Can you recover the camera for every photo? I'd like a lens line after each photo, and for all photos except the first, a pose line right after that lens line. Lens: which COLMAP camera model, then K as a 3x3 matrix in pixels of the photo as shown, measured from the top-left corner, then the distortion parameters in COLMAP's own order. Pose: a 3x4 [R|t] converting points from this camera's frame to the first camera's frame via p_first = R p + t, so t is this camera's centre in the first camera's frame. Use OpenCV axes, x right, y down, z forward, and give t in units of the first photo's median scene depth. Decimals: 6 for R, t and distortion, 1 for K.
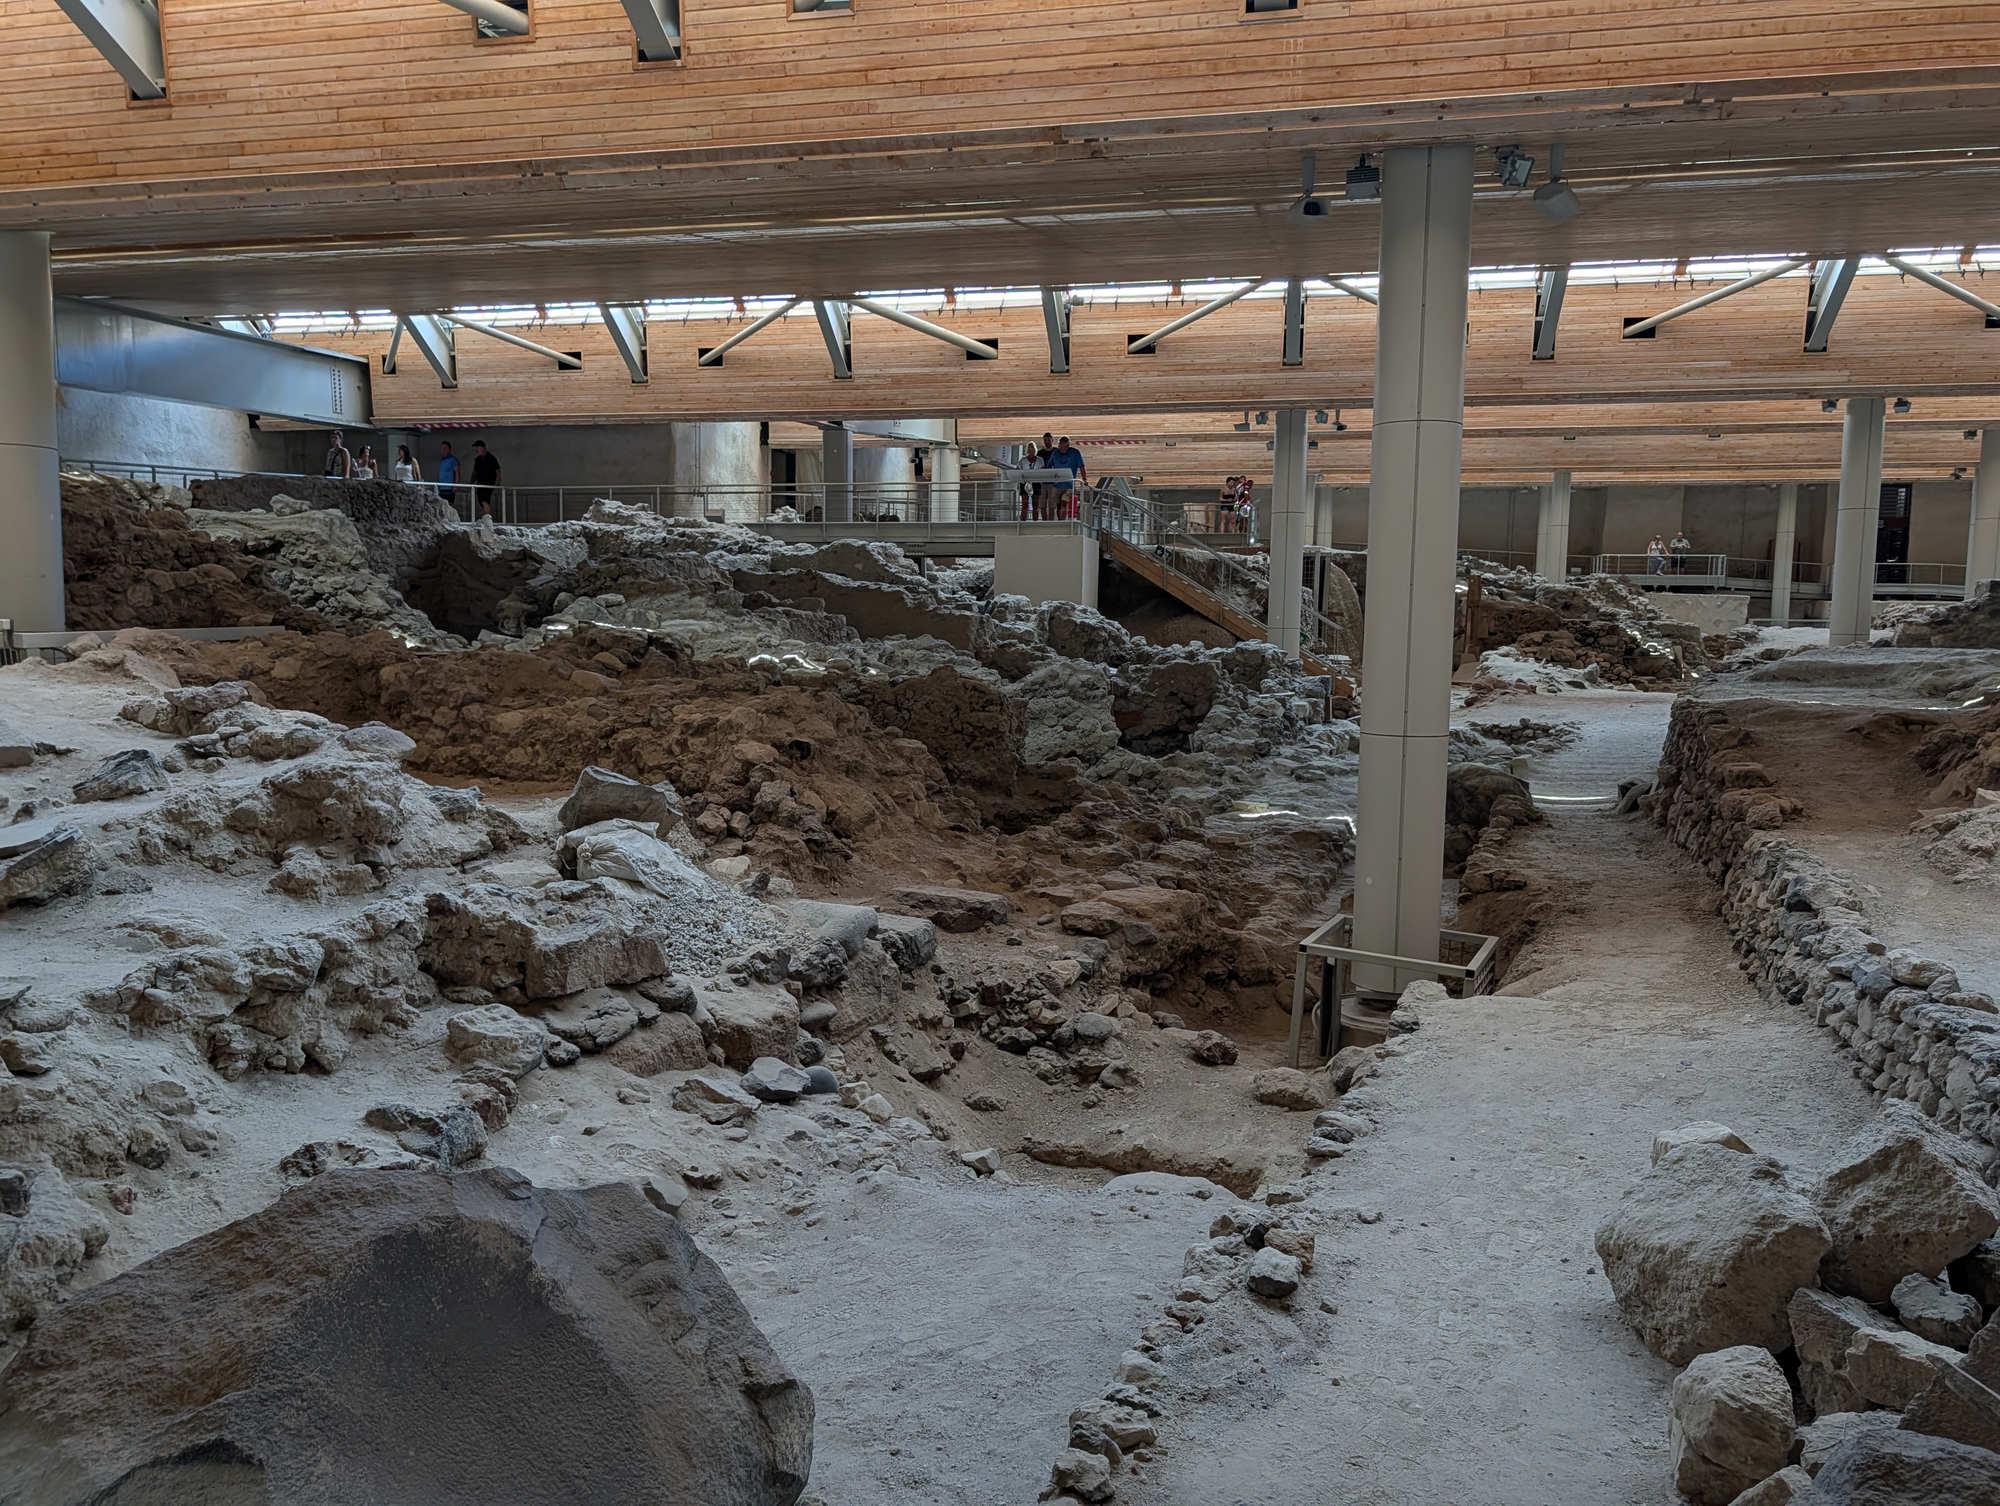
lens RADIAL K [[1470.0, 0, 998.7], [0, 1470.0, 756.0], [0, 0, 1]] dist [0.014868, -0.024400]
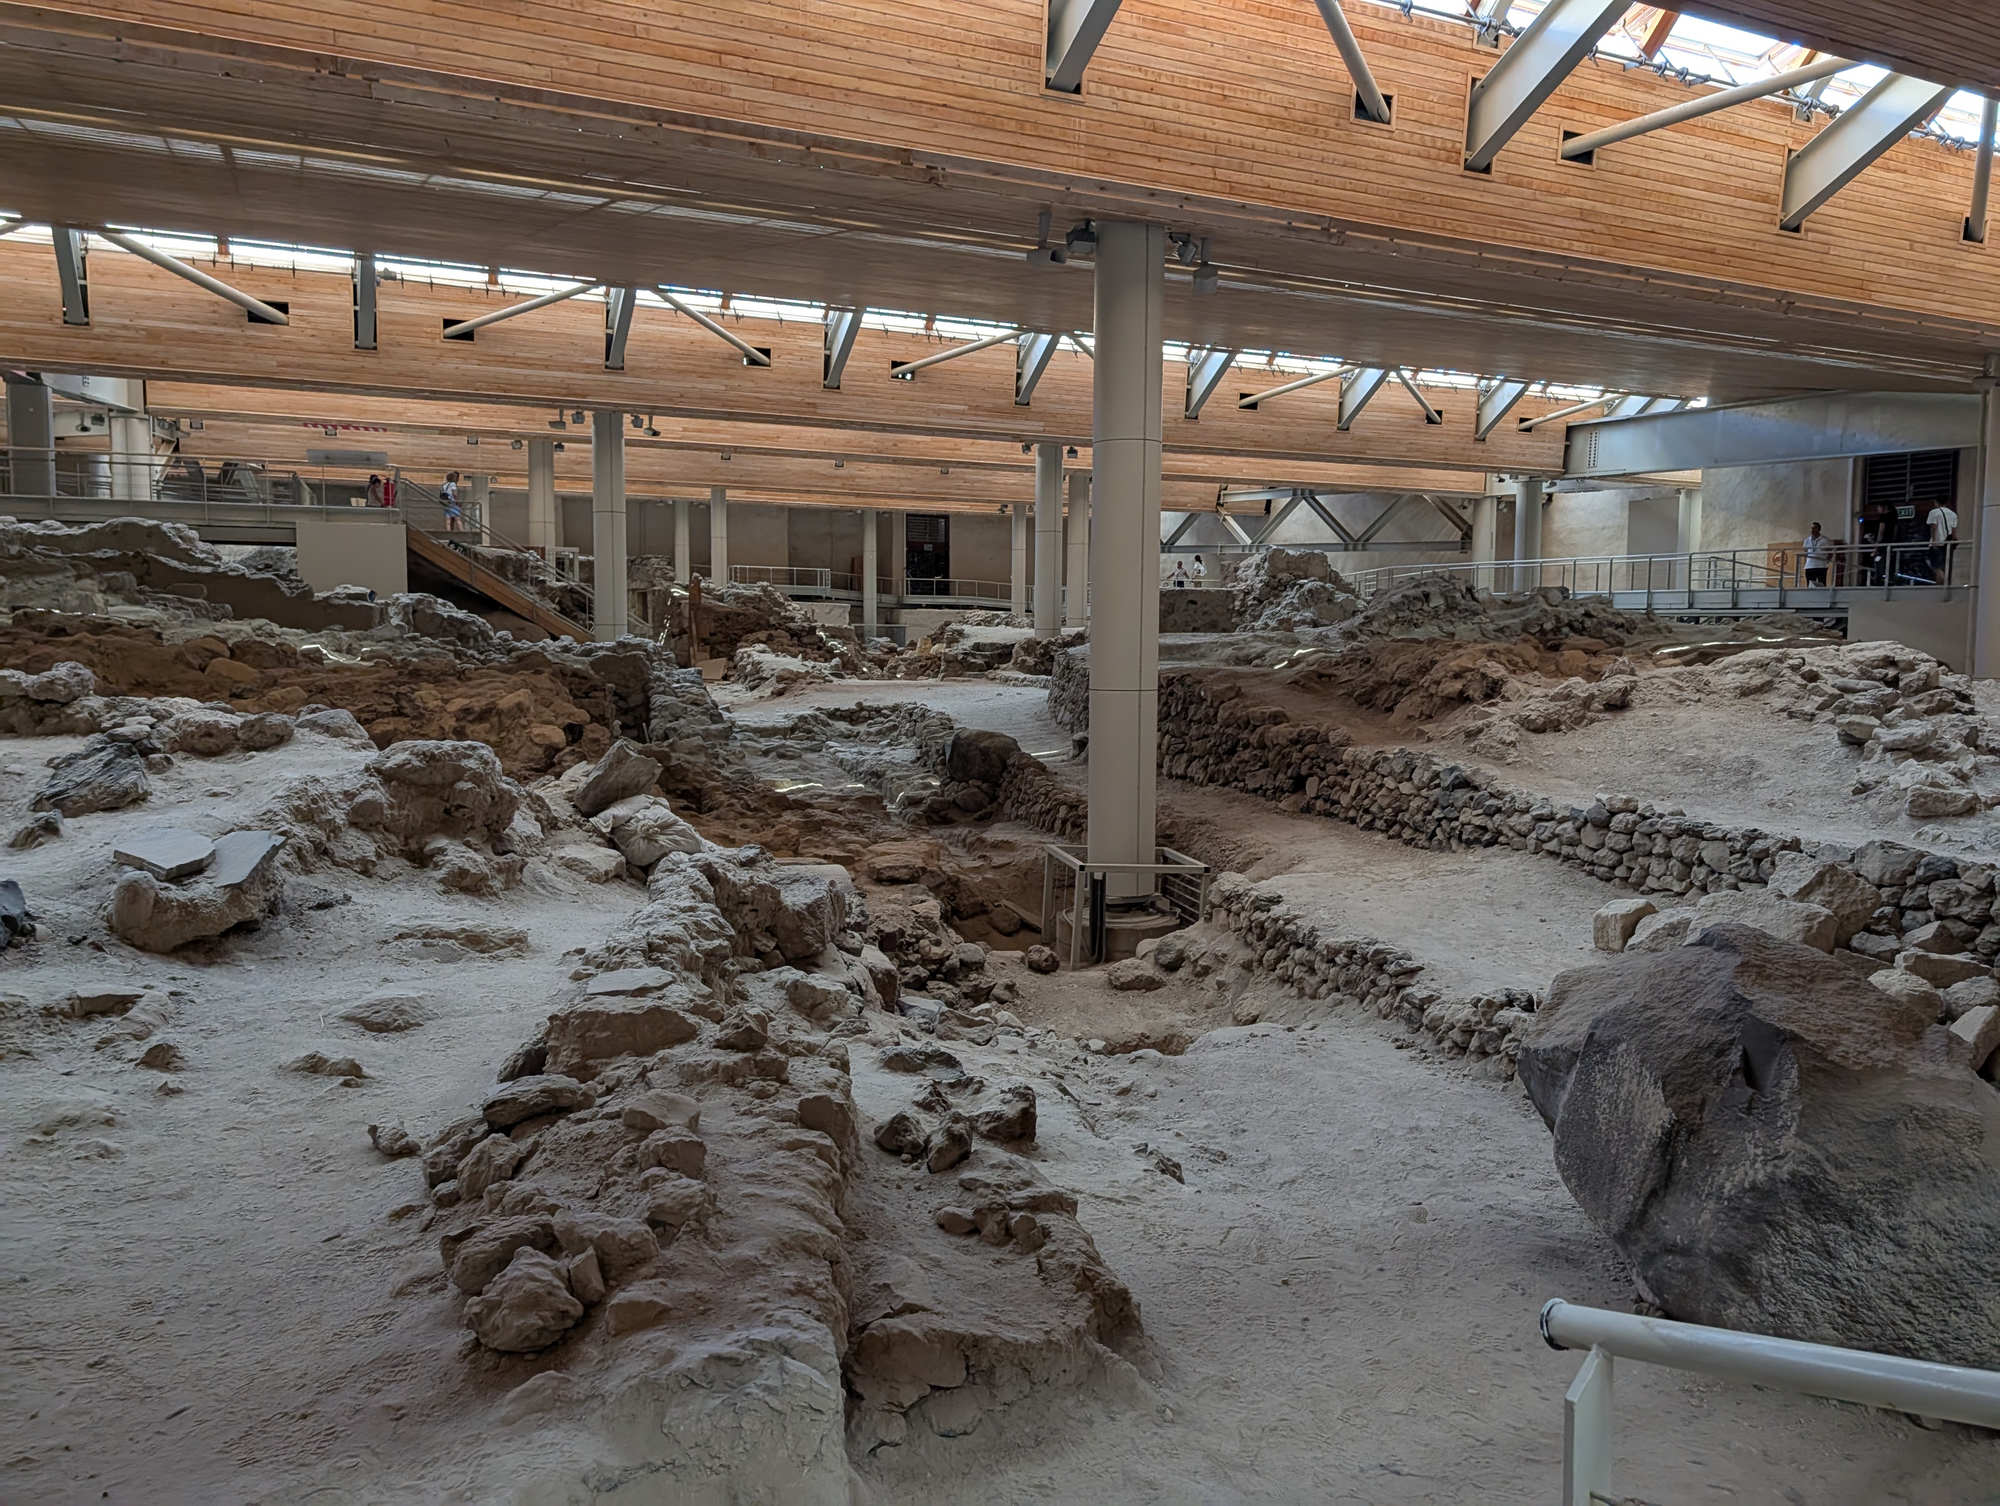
lens RADIAL K [[1470.0, 0, 981.3], [0, 1470.0, 760.0], [0, 0, 1]] dist [0.014868, -0.024400]
pose [[0.777513, -0.057930, 0.626193, -0.257477], [0.062467, 0.997938, 0.014758, 0.007539], [-0.625756, 0.027641, 0.779529, 0.045556]]
